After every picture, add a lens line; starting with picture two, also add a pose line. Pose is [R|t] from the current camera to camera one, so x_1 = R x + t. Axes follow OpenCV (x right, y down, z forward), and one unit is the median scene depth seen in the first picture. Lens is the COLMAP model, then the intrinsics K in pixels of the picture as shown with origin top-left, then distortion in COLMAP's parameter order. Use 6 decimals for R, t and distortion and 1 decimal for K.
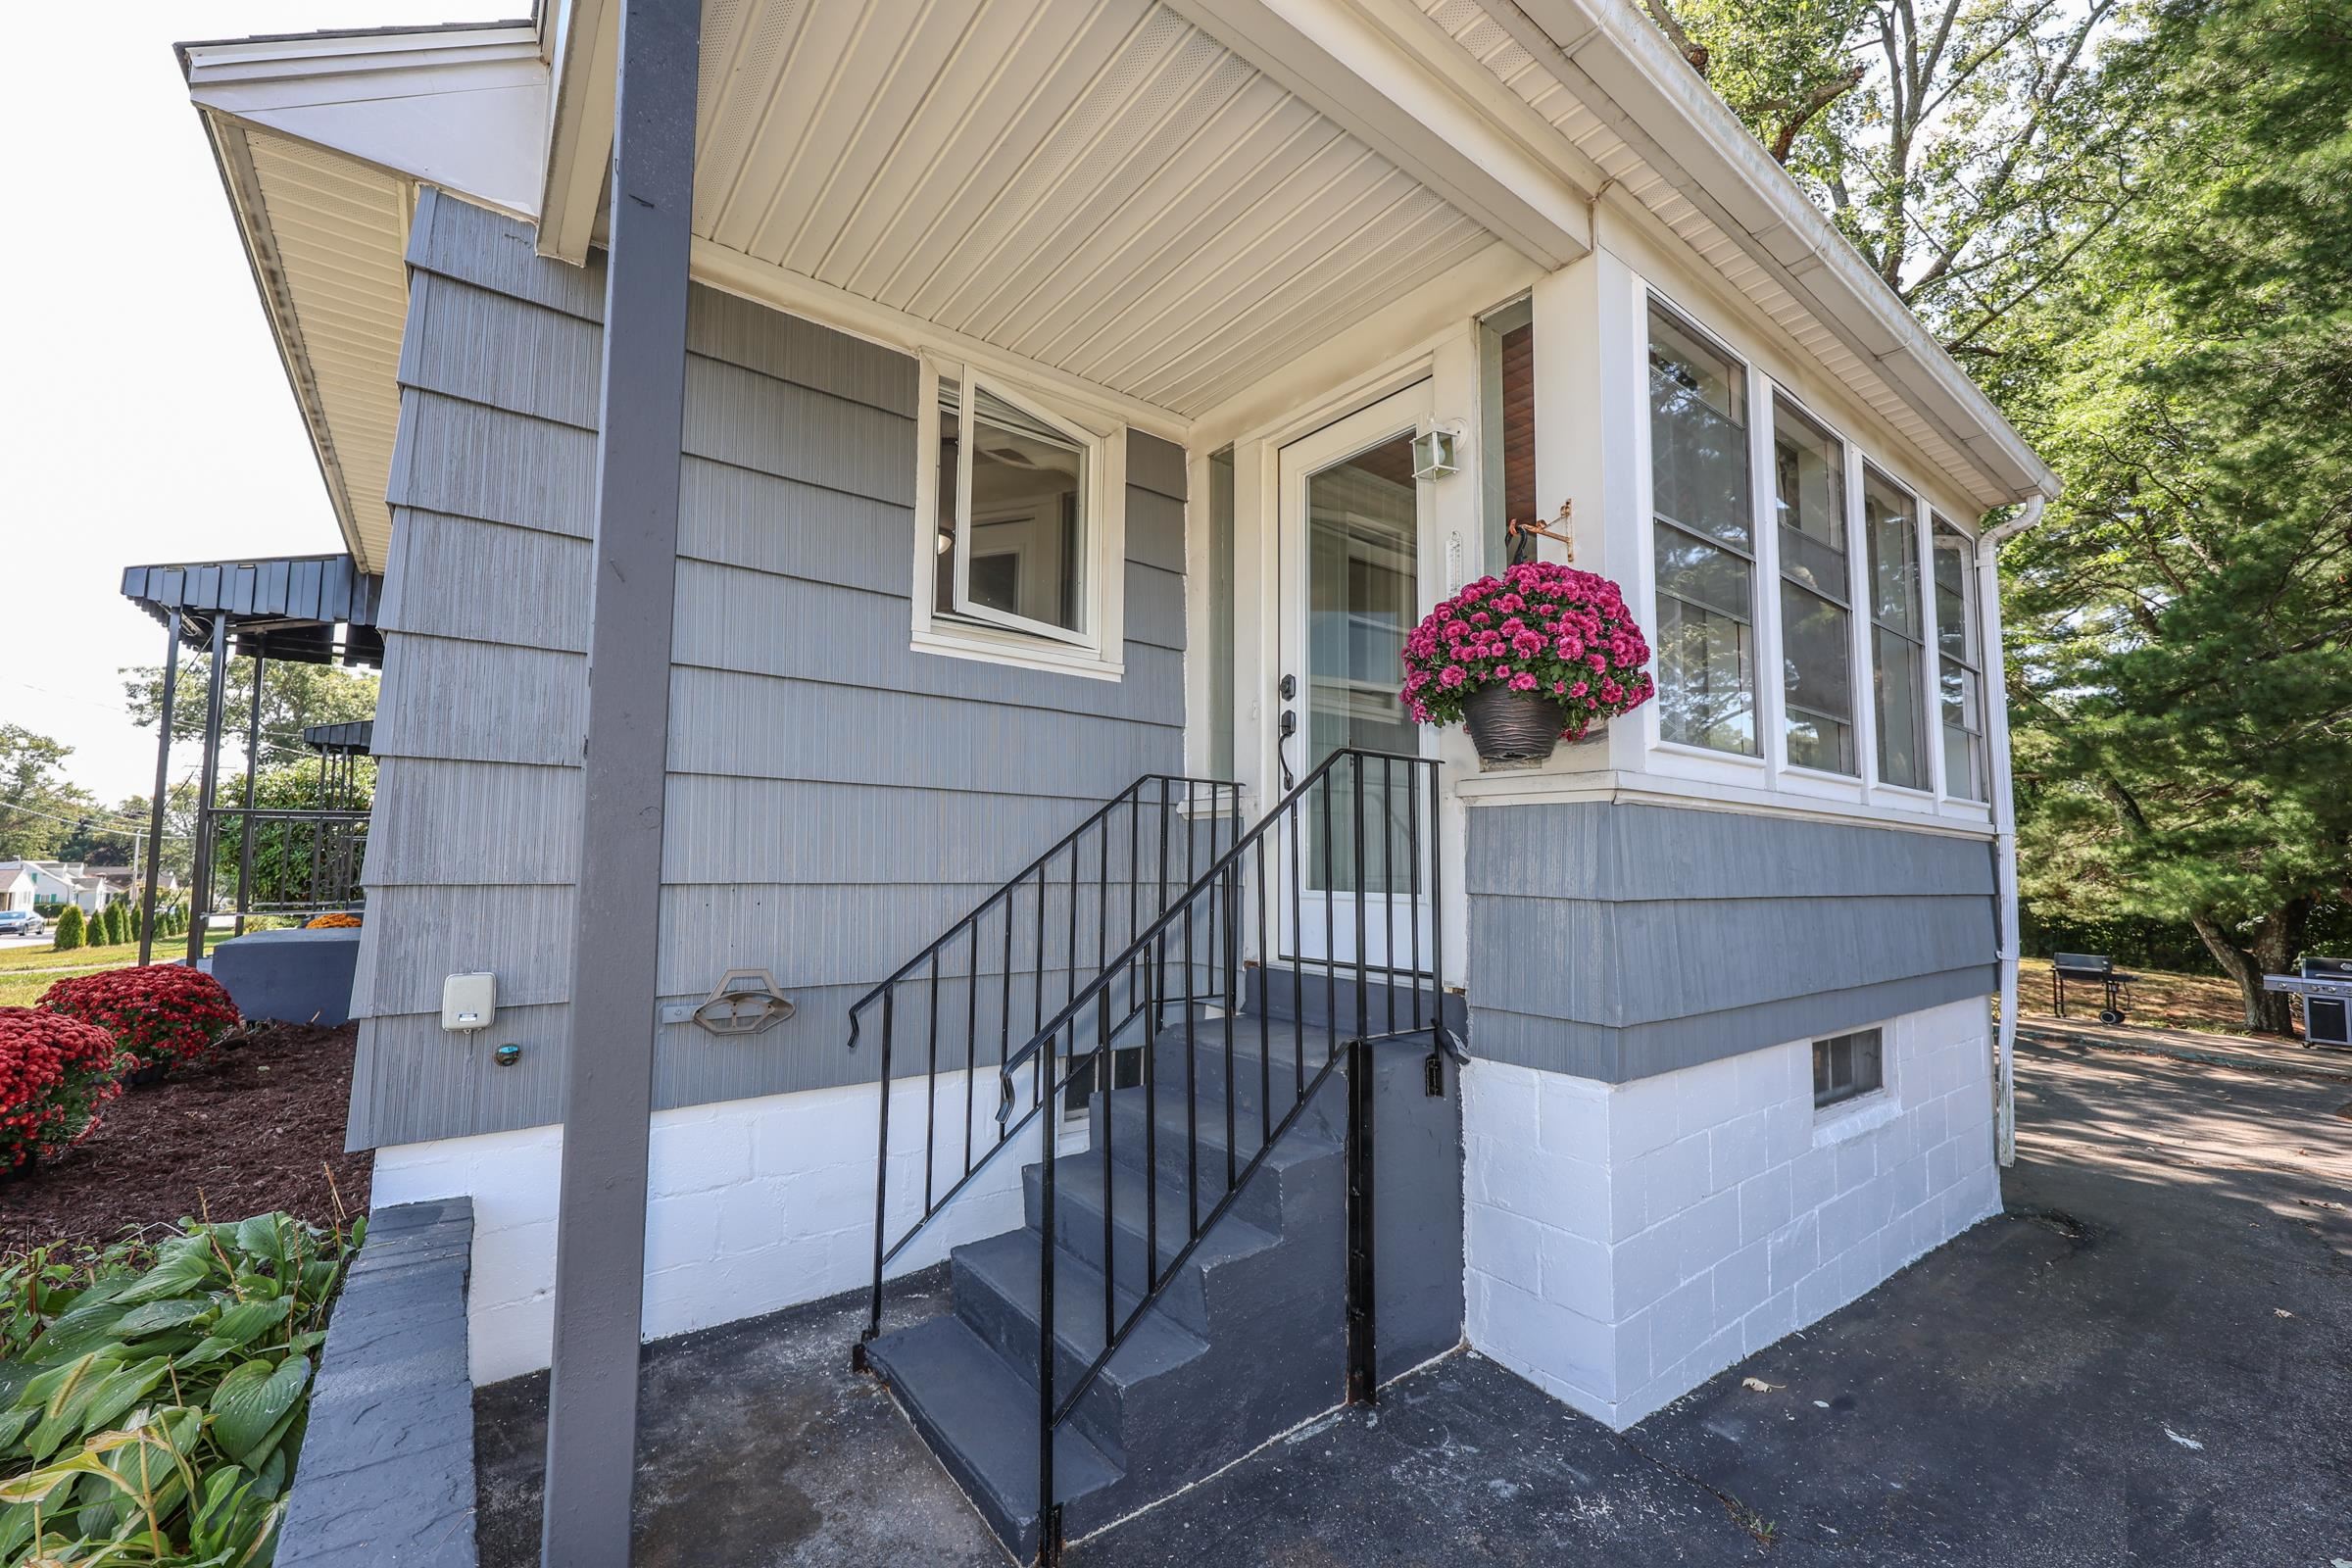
lens RADIAL K [[936.1, 0, 1167.8], [0, 936.1, 791.6], [0, 0, 1]] dist [0.000457, -0.000085]
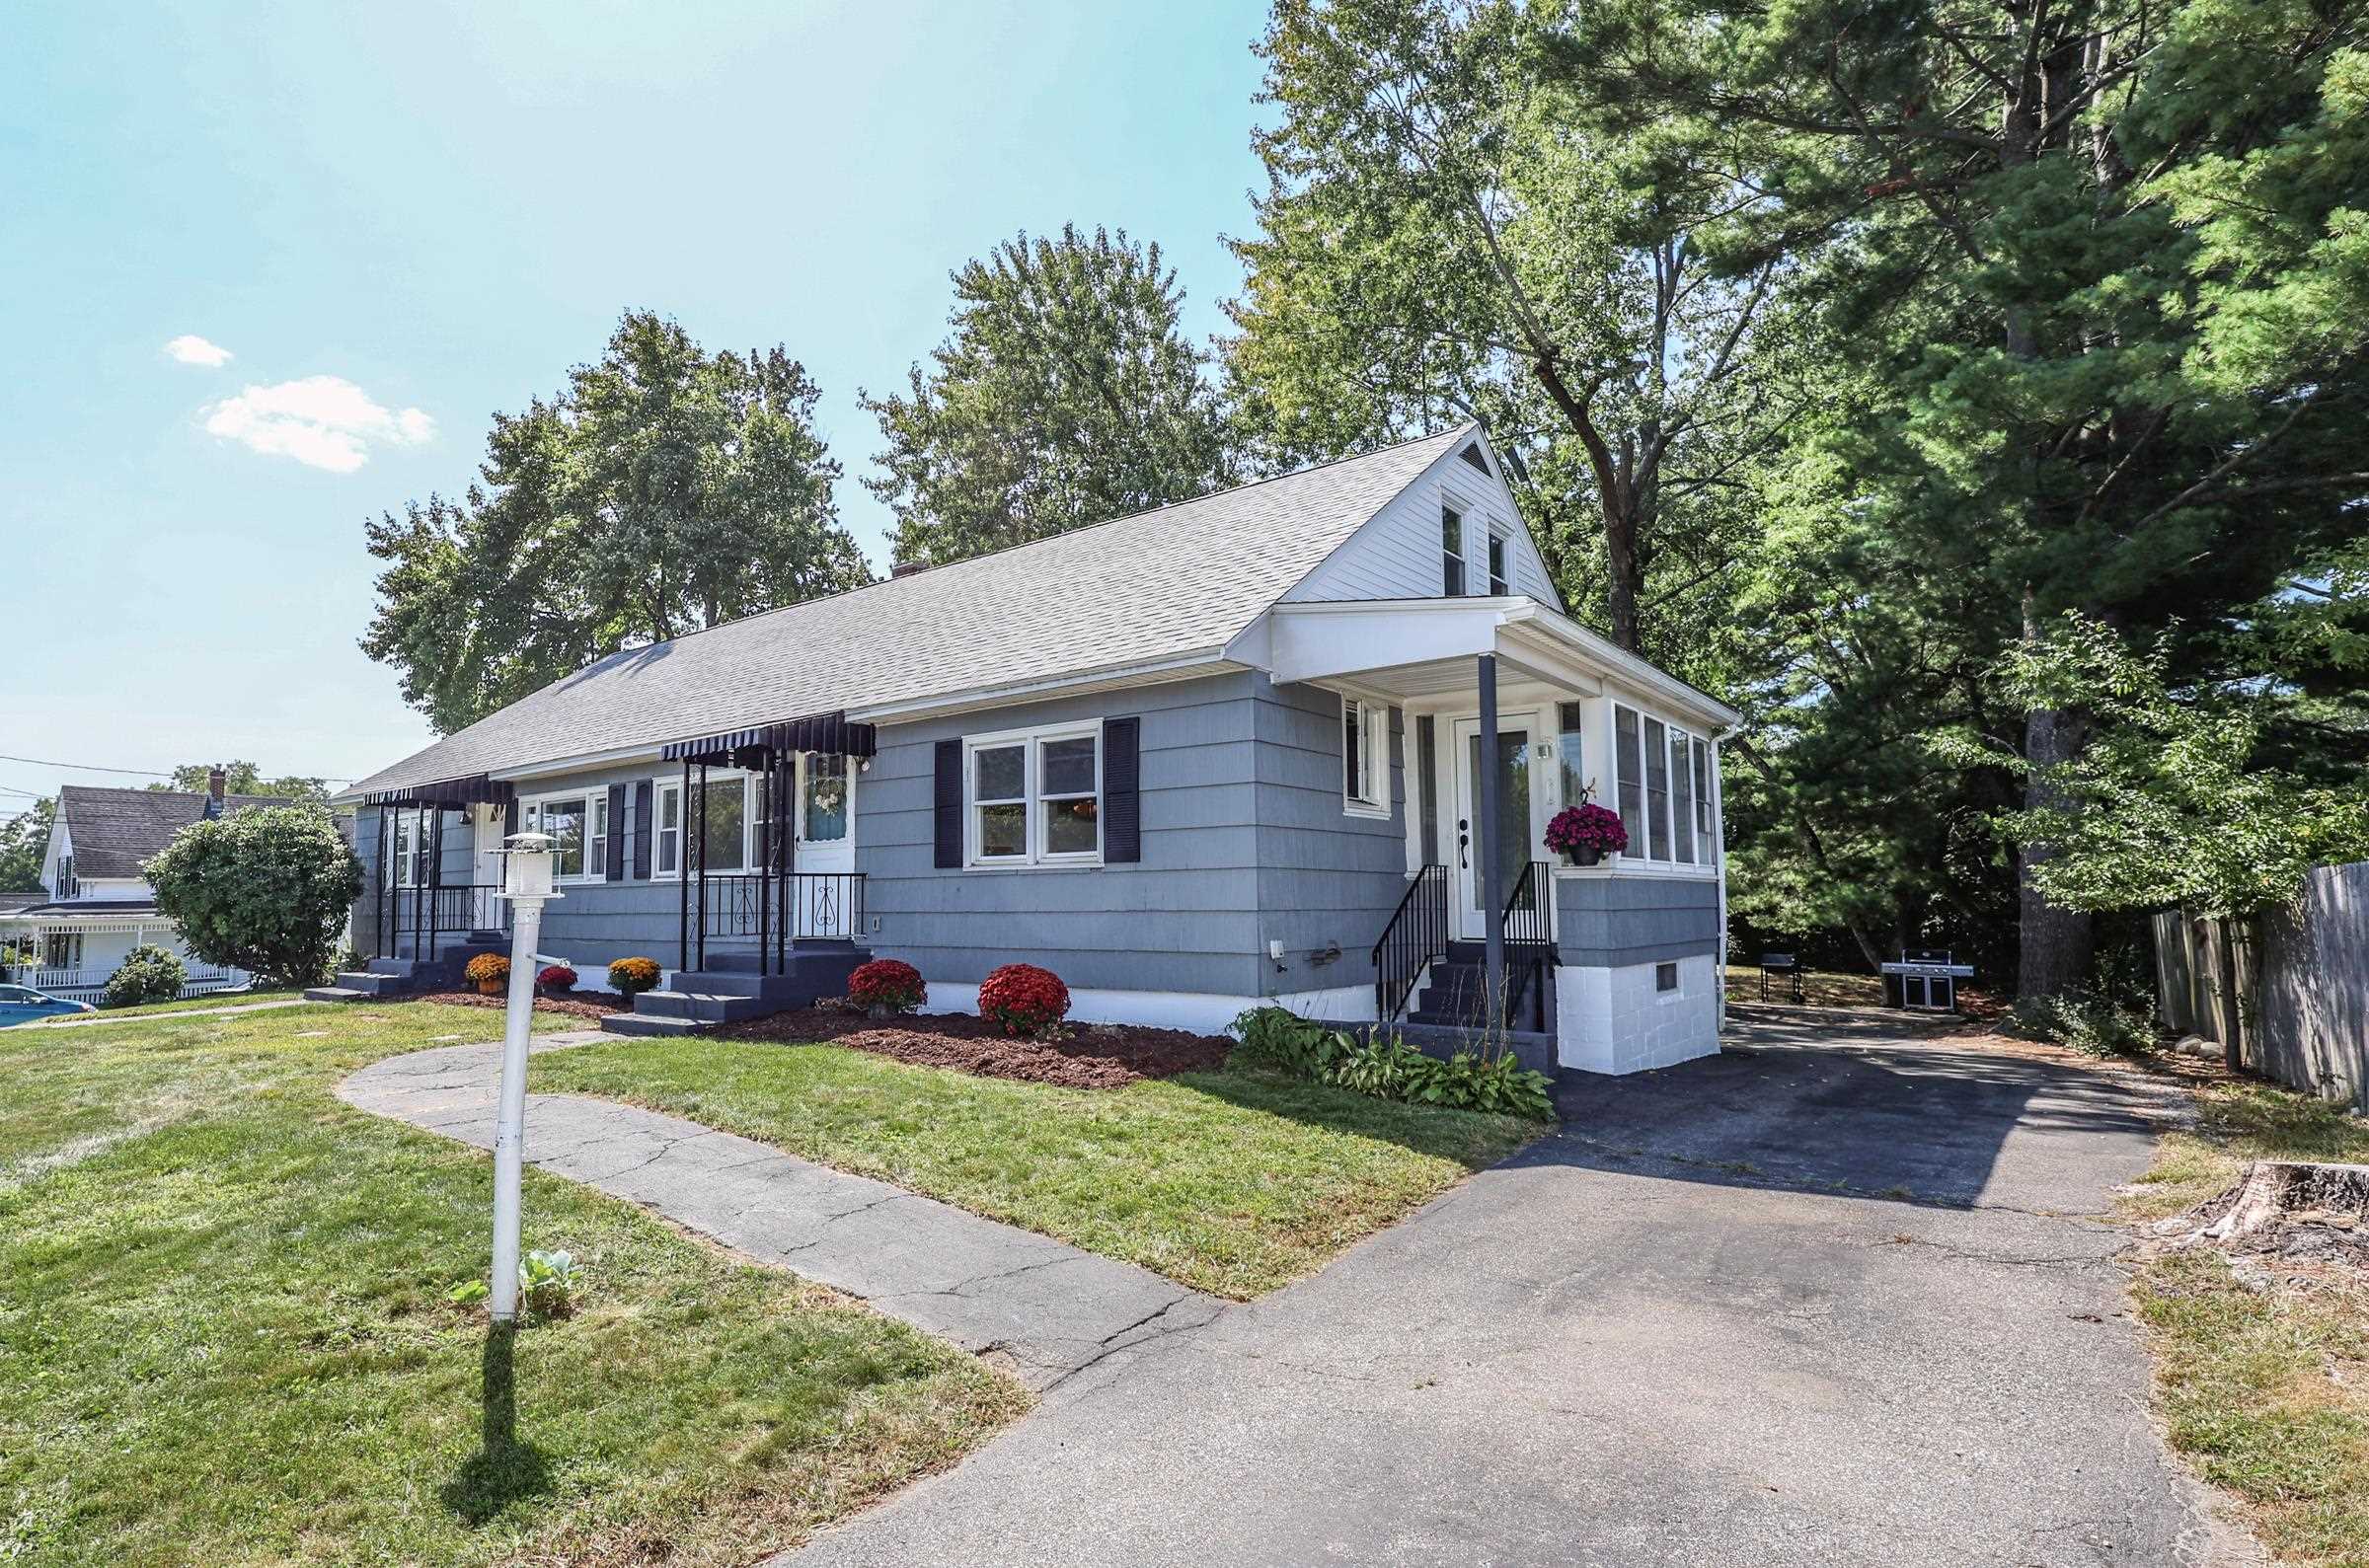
lens RADIAL K [[1174.9, 0, 1125.5], [0, 1174.9, 791.2], [0, 0, 1]] dist [-0.004934, -0.000164]
pose [[0.970164, 0.004630, 0.242407, -1.358321], [-0.002367, 0.999951, -0.009623, -0.158442], [-0.242440, 0.008762, 0.970127, -1.602783]]
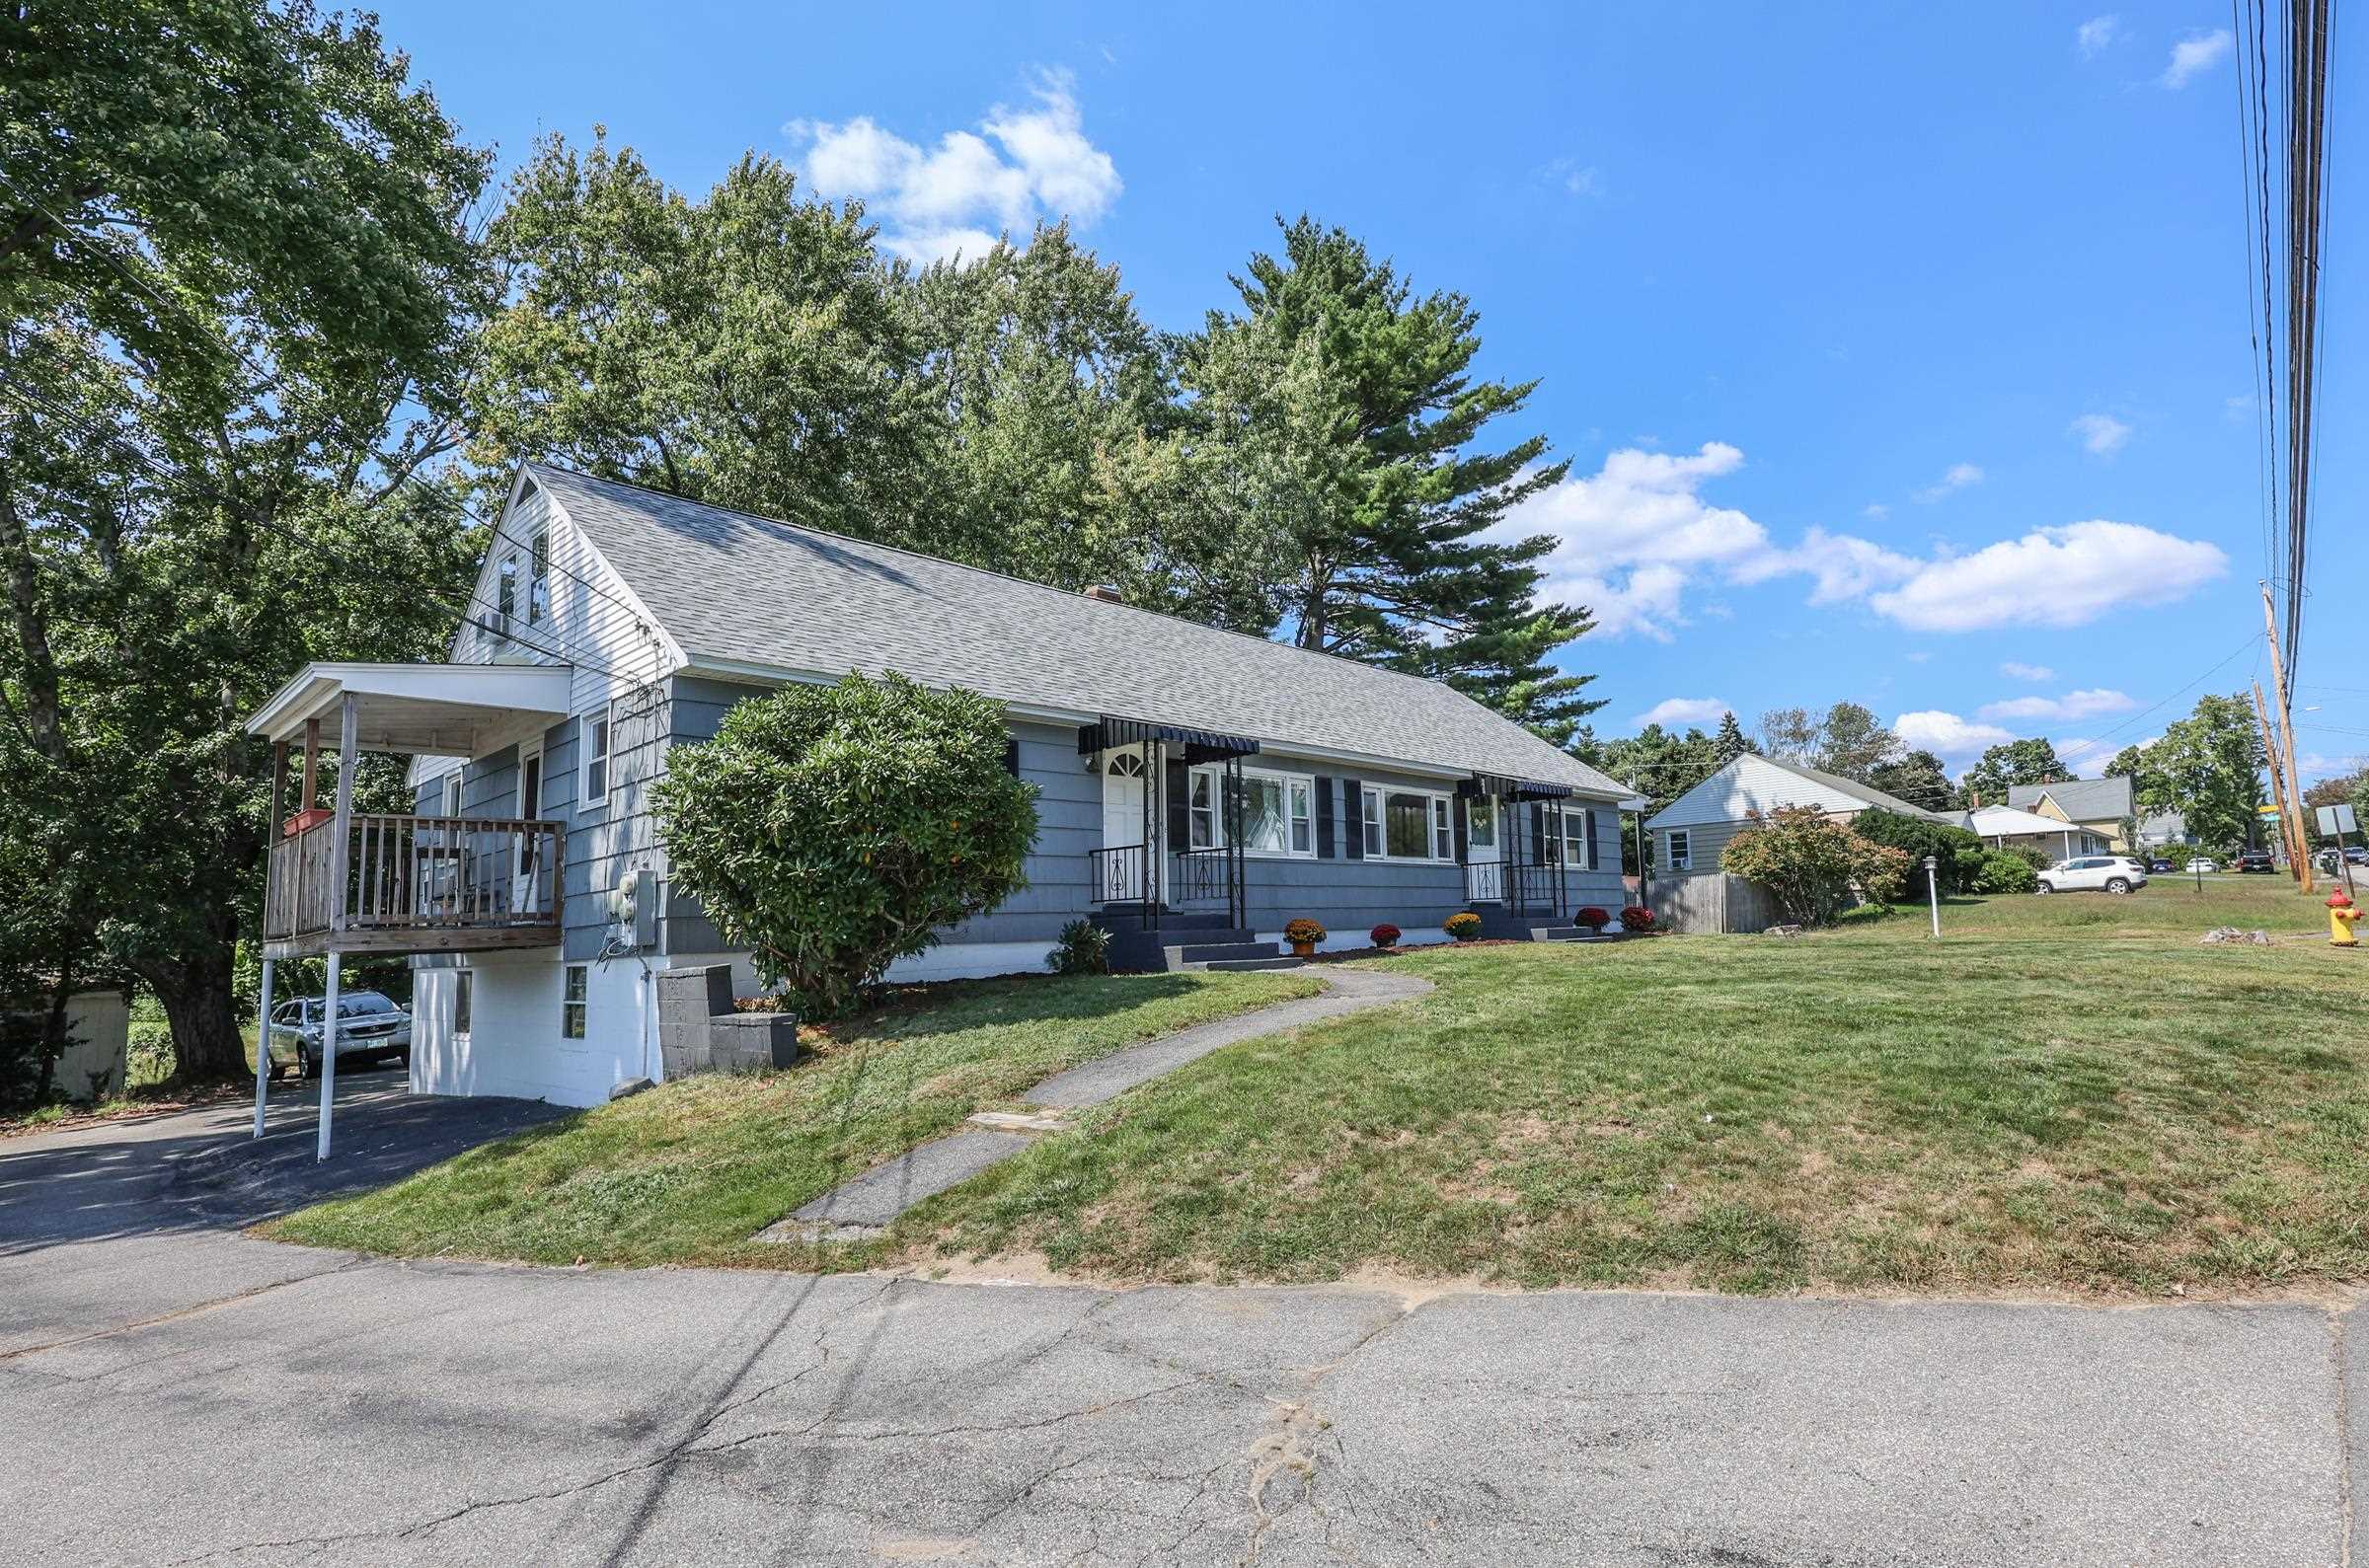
lens RADIAL K [[1174.9, 0, 1125.5], [0, 1174.9, 791.2], [0, 0, 1]] dist [-0.004934, -0.000164]
pose [[-0.135847, 0.076251, 0.987791, -6.655468], [-0.089062, 0.992057, -0.088828, 0.334506], [-0.986719, -0.100042, -0.127977, 4.055844]]
